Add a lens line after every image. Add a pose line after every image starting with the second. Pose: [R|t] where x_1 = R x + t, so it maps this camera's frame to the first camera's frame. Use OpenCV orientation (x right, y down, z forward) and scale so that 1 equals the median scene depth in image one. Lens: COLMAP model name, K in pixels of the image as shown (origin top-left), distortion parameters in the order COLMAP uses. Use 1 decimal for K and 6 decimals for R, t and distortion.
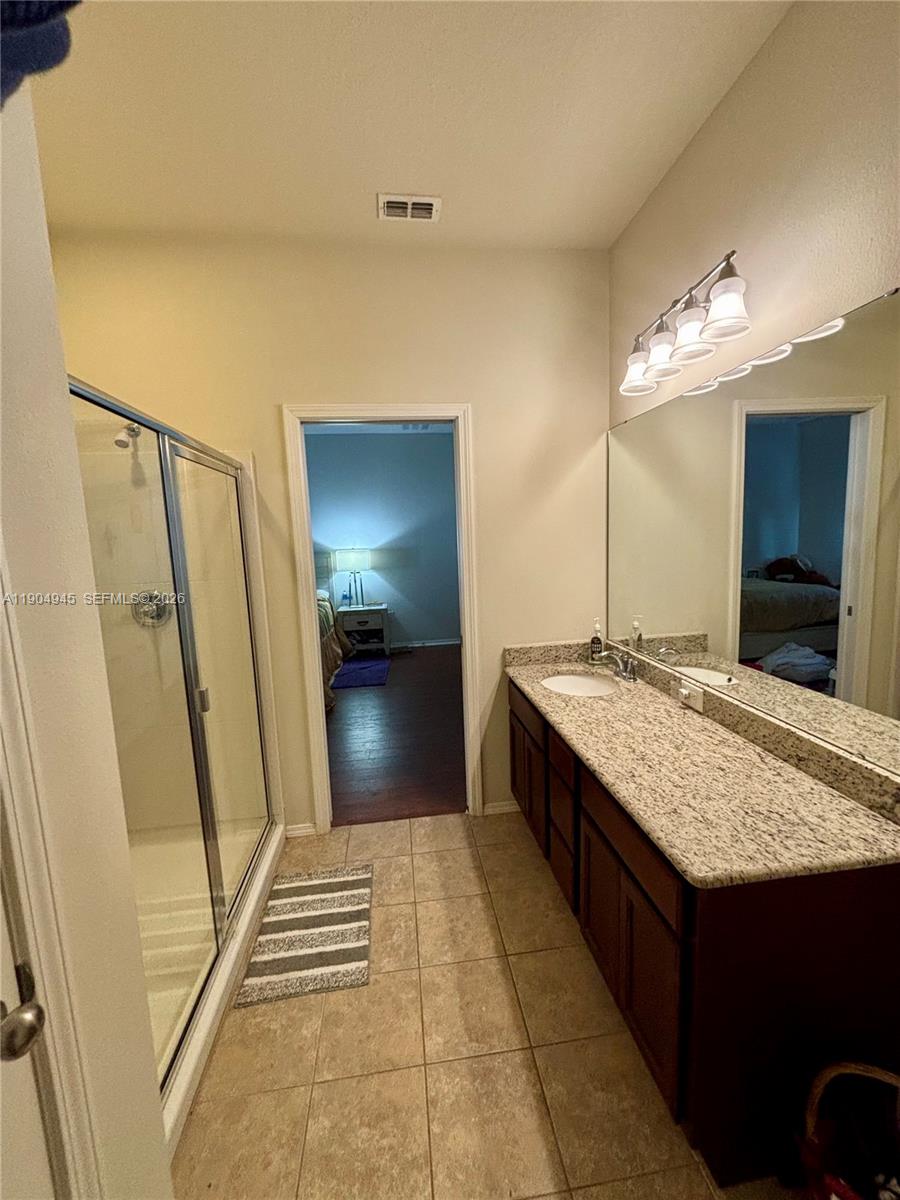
lens RADIAL K [[484.0, 0, 451.0], [0, 484.0, 600.0], [0, 0, 1]] dist [0.004301, -0.001361]
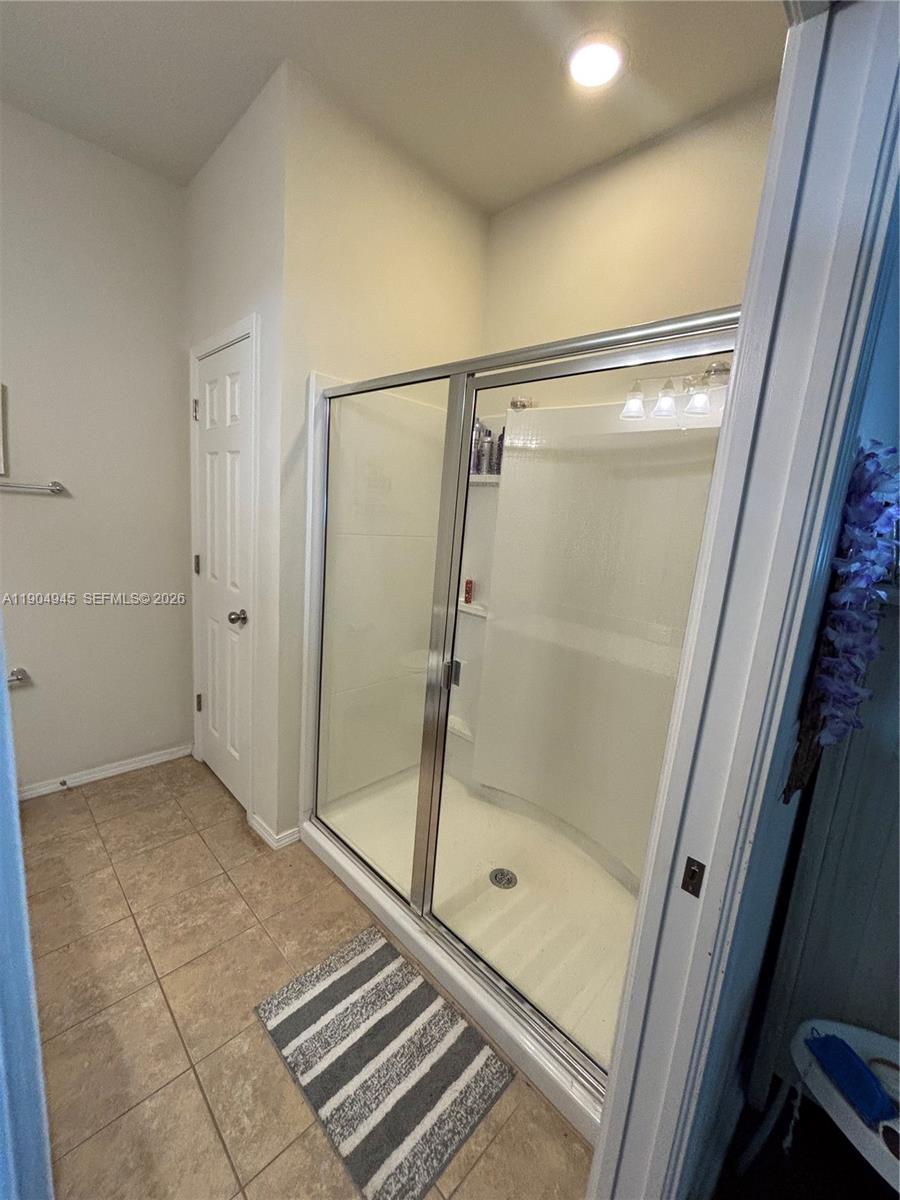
lens RADIAL K [[484.0, 0, 450.9], [0, 484.0, 599.1], [0, 0, 1]] dist [0.004301, -0.001361]
pose [[-0.789168, 0.090072, -0.607537, 0.009345], [-0.122715, 0.946117, 0.299672, -0.177761], [0.601793, 0.311046, -0.735592, 1.490326]]
